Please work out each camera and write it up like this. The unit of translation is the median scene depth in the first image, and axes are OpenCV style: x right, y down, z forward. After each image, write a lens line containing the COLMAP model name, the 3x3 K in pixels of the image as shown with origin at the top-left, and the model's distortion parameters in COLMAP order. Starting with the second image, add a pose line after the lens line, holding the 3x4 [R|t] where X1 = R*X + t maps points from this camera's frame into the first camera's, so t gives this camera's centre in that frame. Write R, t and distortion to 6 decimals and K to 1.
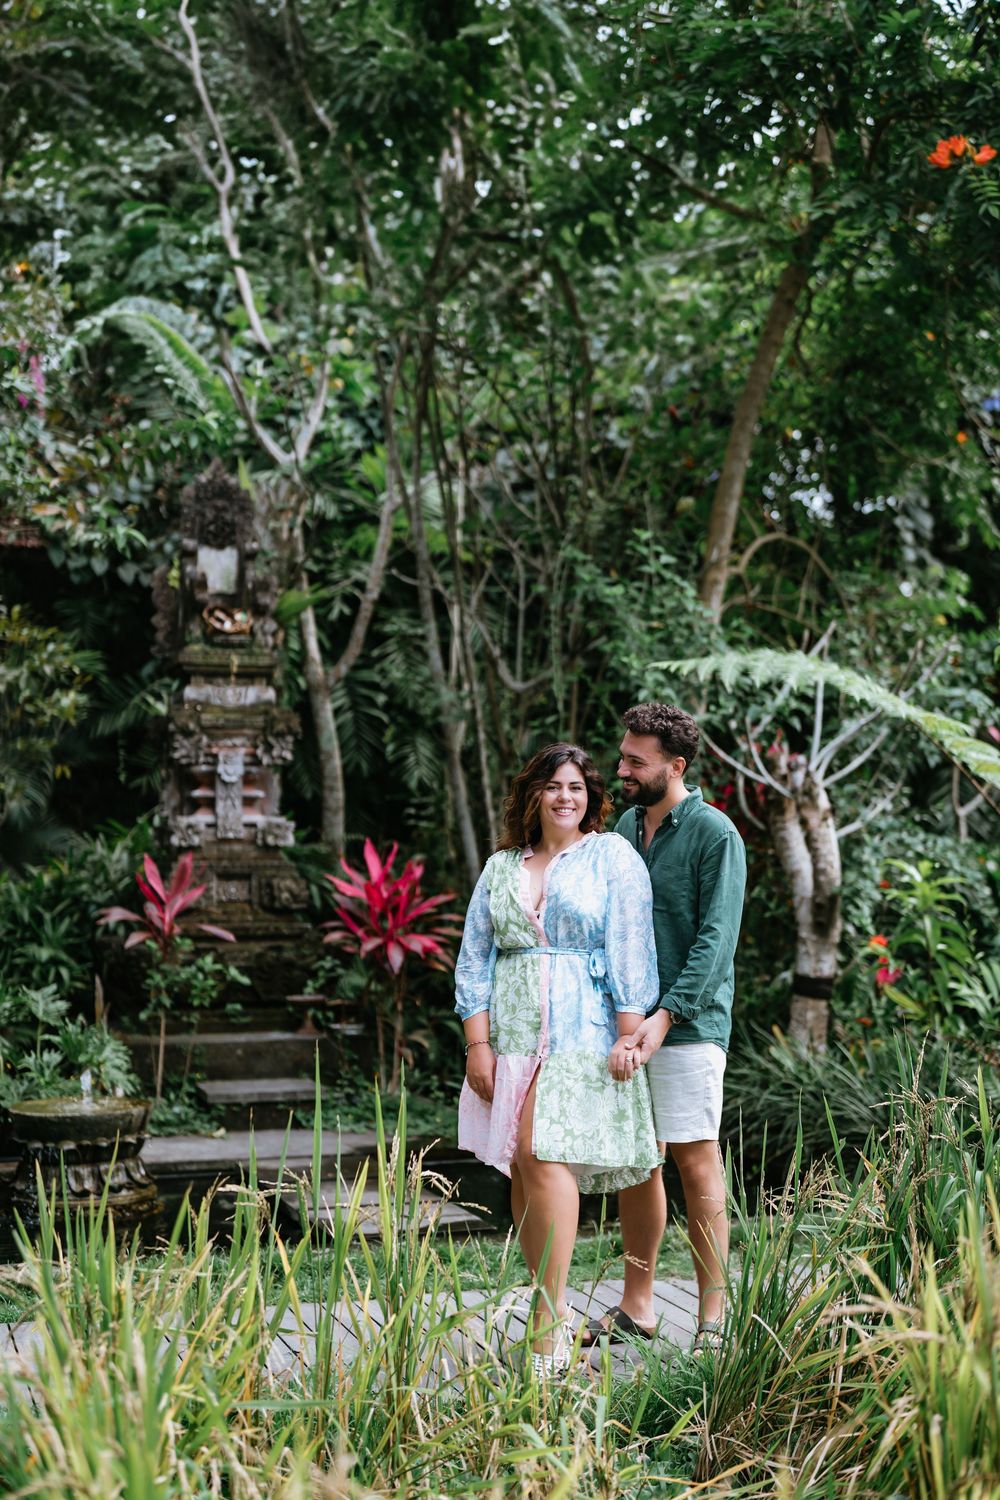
lens RADIAL K [[2066.7, 0, 479.9], [0, 2066.7, 743.5], [0, 0, 1]] dist [-0.172005, 1.154147]
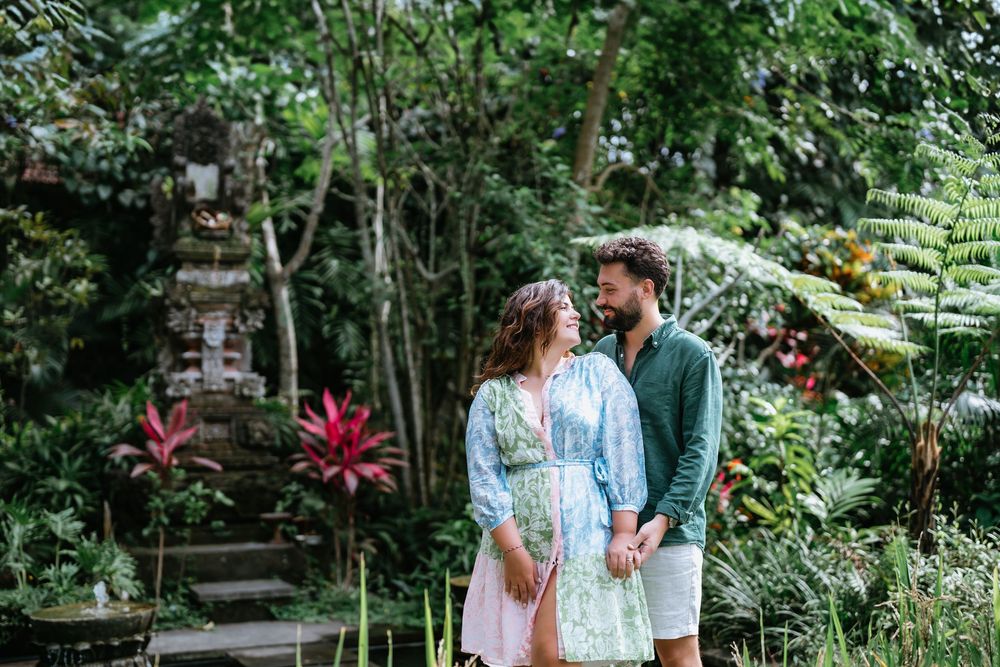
lens RADIAL K [[1377.8, 0, 490.8], [0, 1377.8, 320.0], [0, 0, 1]] dist [-0.172005, 1.154147]
pose [[0.995238, -0.002931, 0.097428, -0.033663], [0.004811, 0.999807, -0.019068, 0.019676], [-0.097353, 0.019446, 0.995060, 0.143581]]
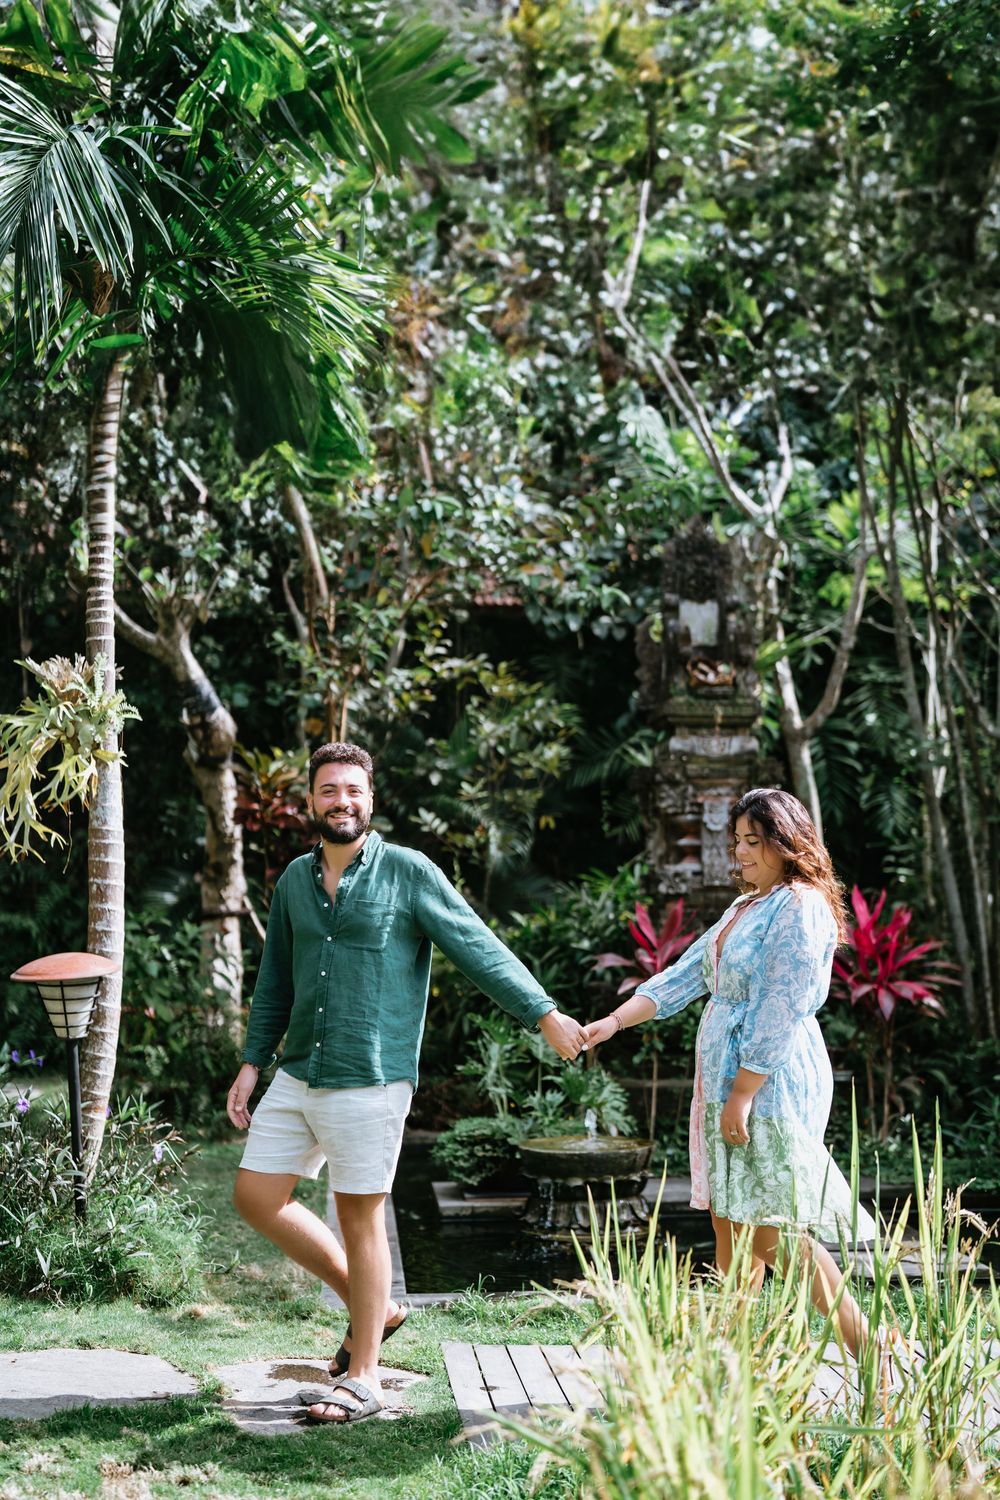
lens RADIAL K [[2066.7, 0, 479.9], [0, 2066.7, 743.5], [0, 0, 1]] dist [-0.172005, 1.154147]
pose [[0.976730, -0.015396, -0.213917, -0.016341], [0.010146, 0.999620, -0.025618, 0.000461], [0.214230, 0.022852, 0.976516, -0.020923]]
